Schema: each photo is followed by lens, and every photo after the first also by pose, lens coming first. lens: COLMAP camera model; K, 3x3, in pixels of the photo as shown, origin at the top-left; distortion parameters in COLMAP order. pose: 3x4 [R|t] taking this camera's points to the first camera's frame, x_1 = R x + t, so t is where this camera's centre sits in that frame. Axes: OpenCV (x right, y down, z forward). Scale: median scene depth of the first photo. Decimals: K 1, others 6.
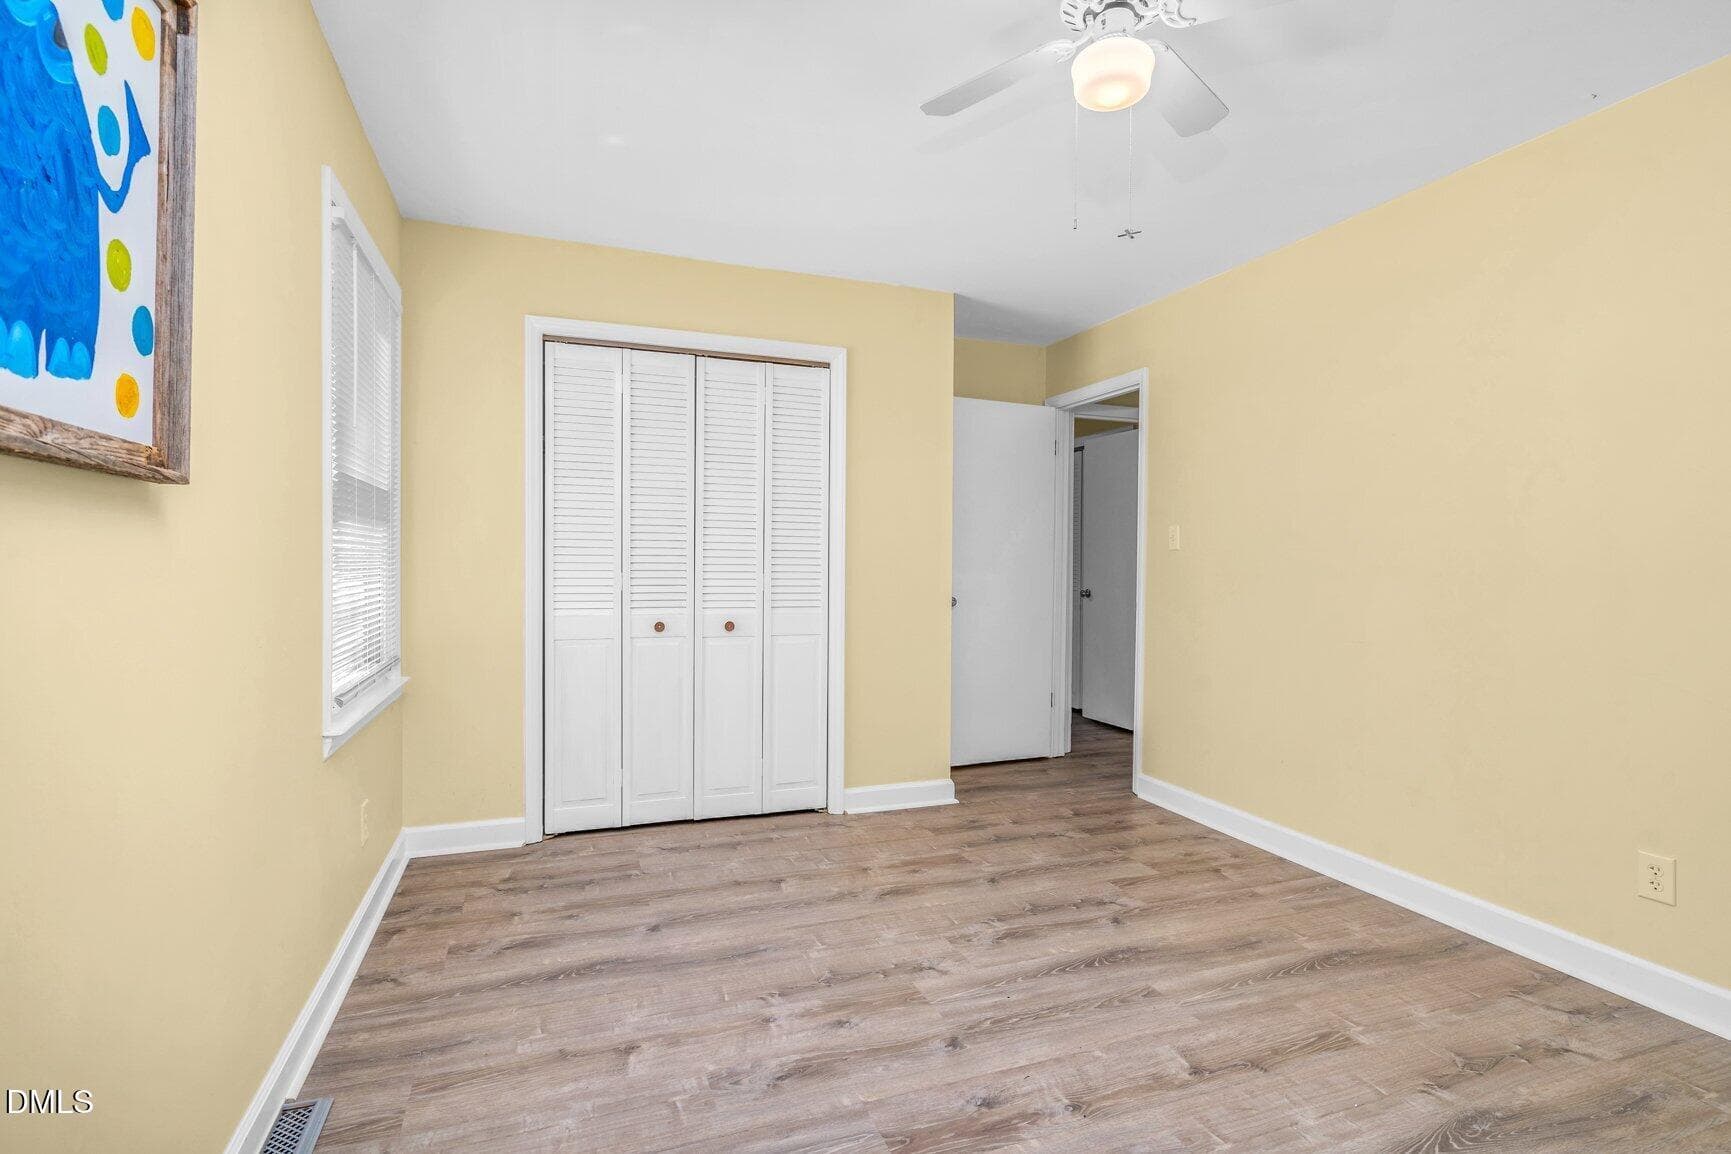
lens RADIAL K [[852.9, 0, 873.7], [0, 852.9, 573.6], [0, 0, 1]] dist [0.003519, 0.000516]
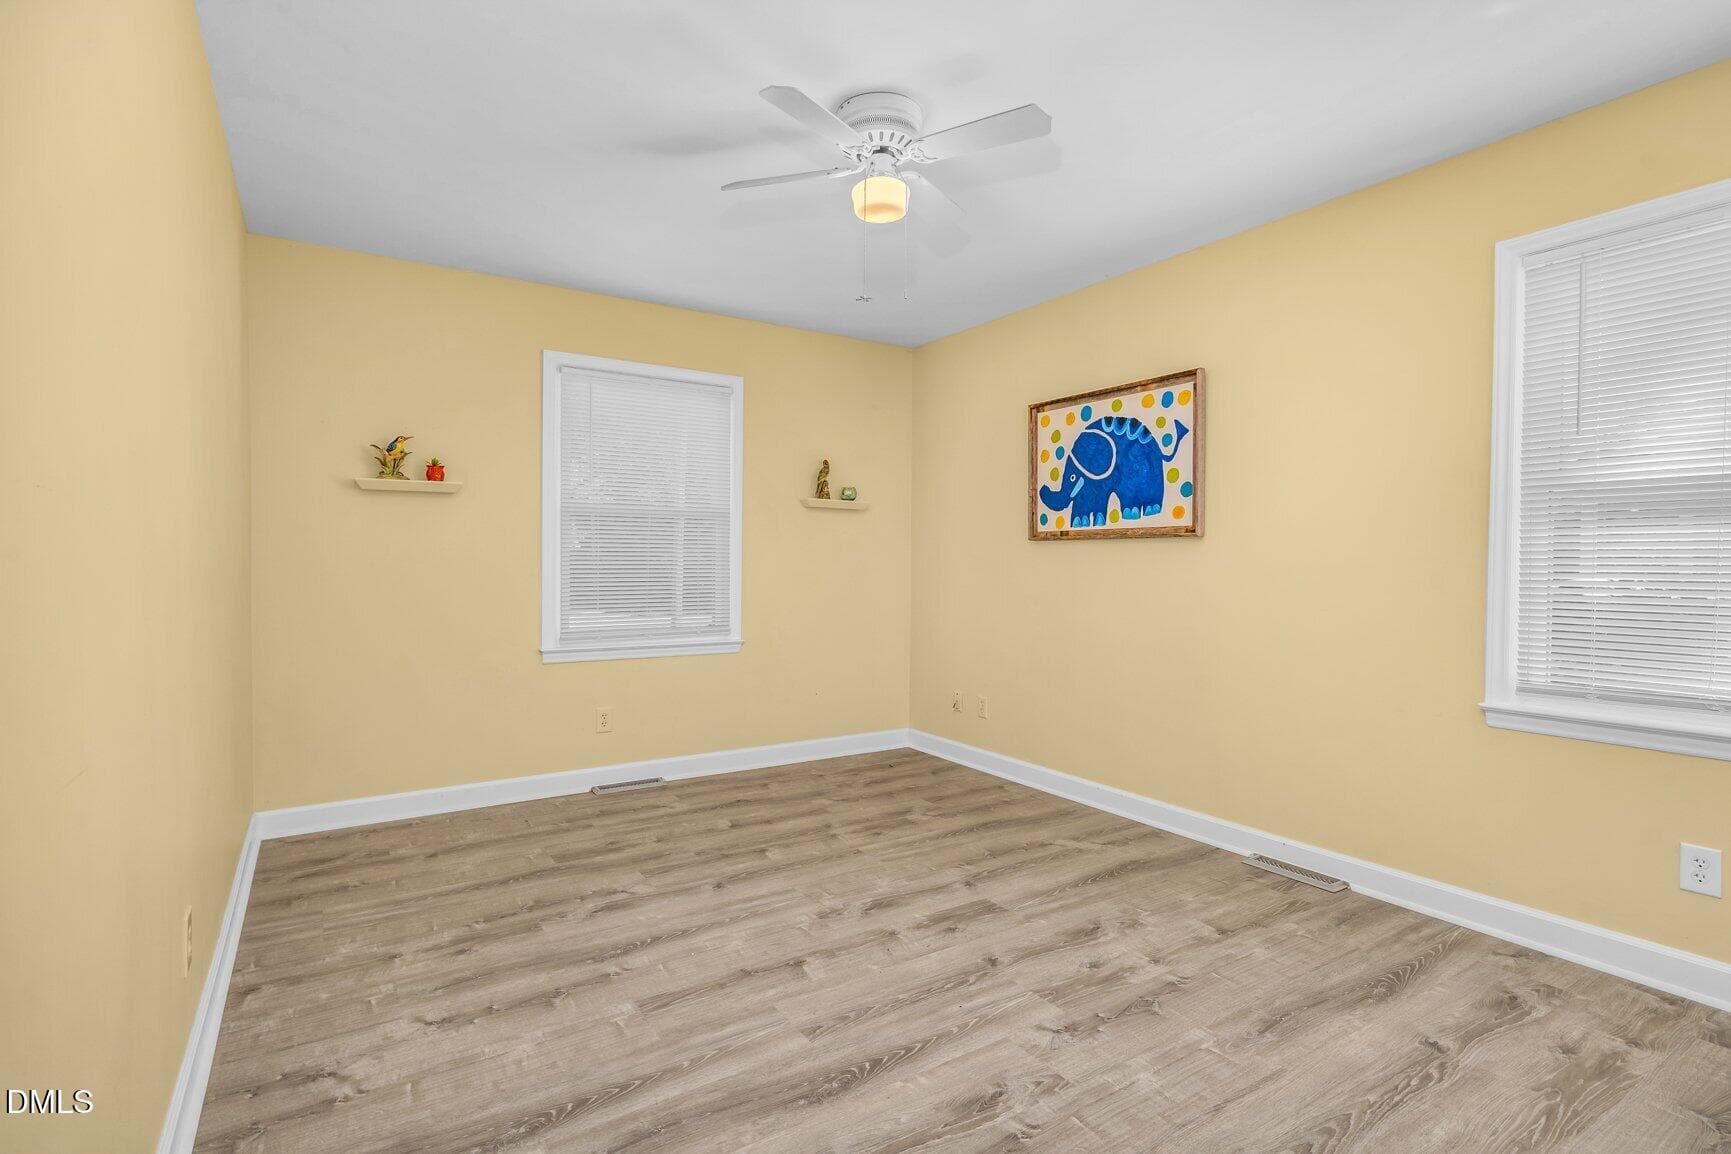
lens RADIAL K [[852.9, 0, 864.7], [0, 852.9, 572.0], [0, 0, 1]] dist [0.003519, 0.000516]
pose [[-0.979526, -0.011395, -0.200994, 0.478980], [-0.016389, 0.999597, 0.023198, -0.017752], [0.200649, 0.026017, -0.979318, 1.972141]]
